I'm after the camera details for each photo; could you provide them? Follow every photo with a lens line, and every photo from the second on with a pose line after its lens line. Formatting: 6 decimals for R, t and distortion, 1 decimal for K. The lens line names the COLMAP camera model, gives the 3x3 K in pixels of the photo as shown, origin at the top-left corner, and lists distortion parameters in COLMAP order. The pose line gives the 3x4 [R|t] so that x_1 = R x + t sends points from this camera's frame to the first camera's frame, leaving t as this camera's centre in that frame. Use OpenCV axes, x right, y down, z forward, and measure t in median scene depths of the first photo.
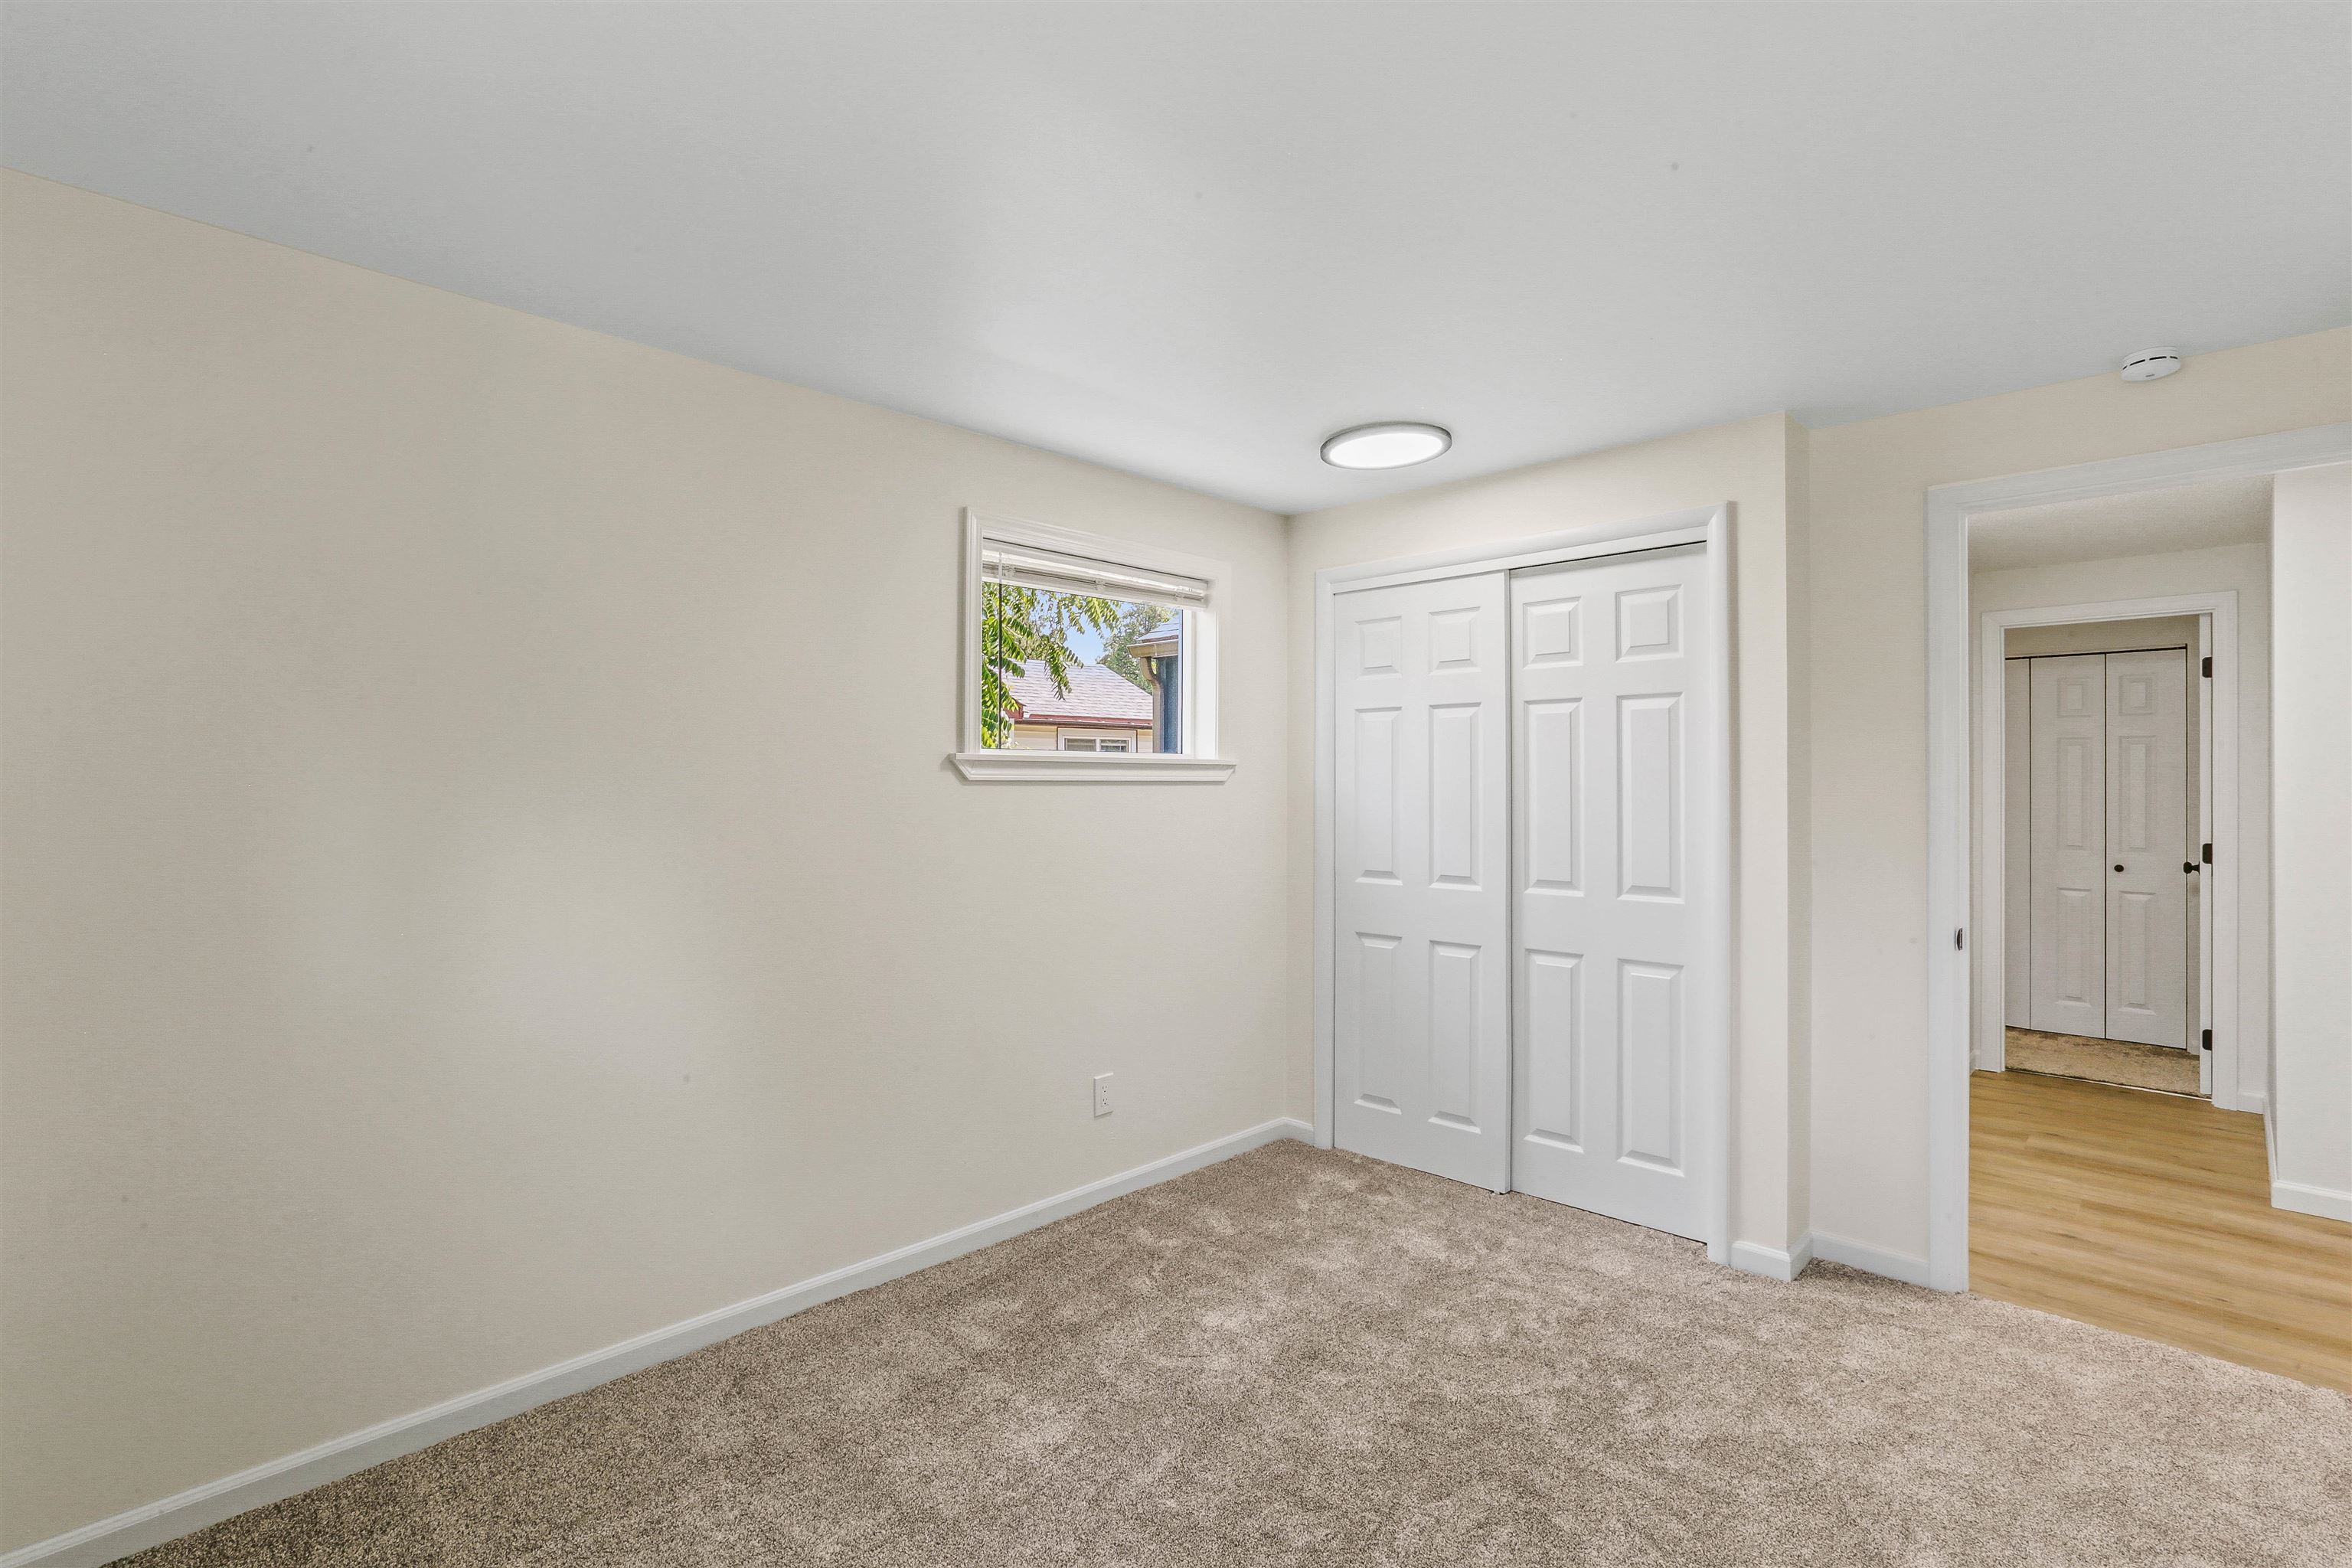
lens RADIAL K [[1072.3, 0, 1171.8], [0, 1072.3, 777.8], [0, 0, 1]] dist [-0.024571, 0.007496]
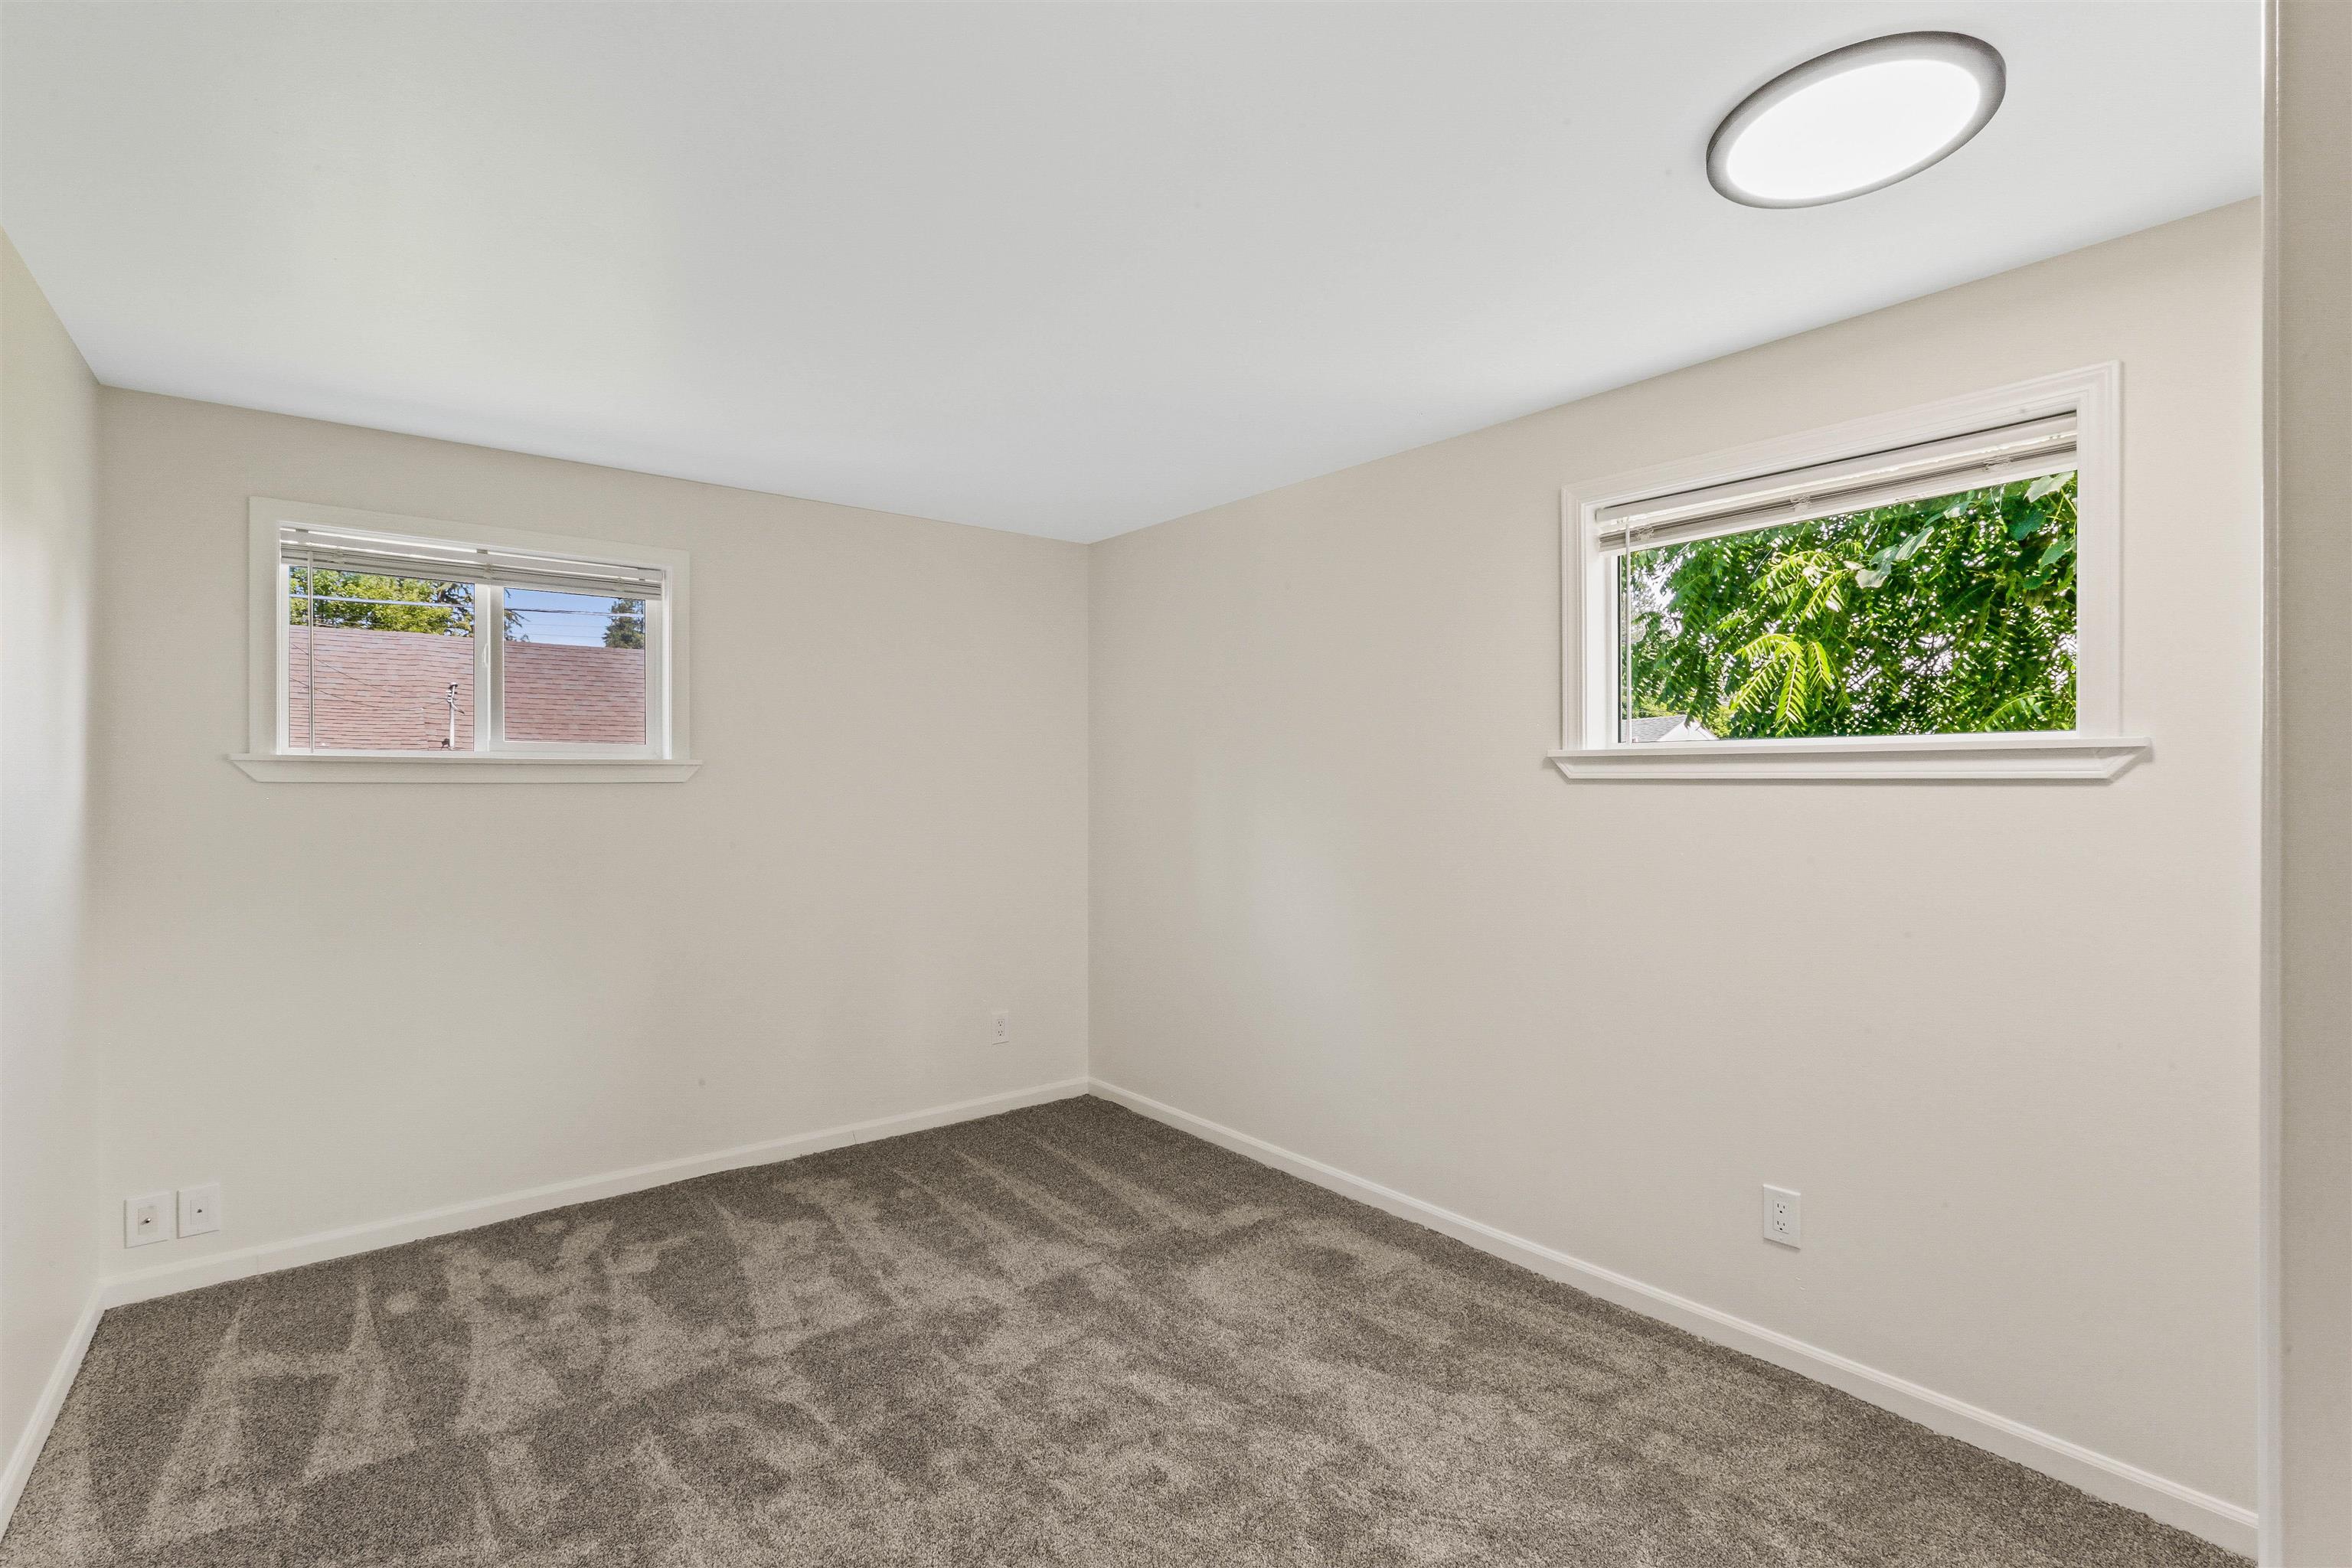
lens RADIAL K [[1072.3, 0, 1171.9], [0, 1072.3, 787.4], [0, 0, 1]] dist [-0.024571, 0.007496]
pose [[-0.116079, 0.002905, -0.993236, 0.708061], [0.001077, 0.999996, 0.002799, 0.006351], [0.993239, -0.000744, -0.116082, 0.695712]]
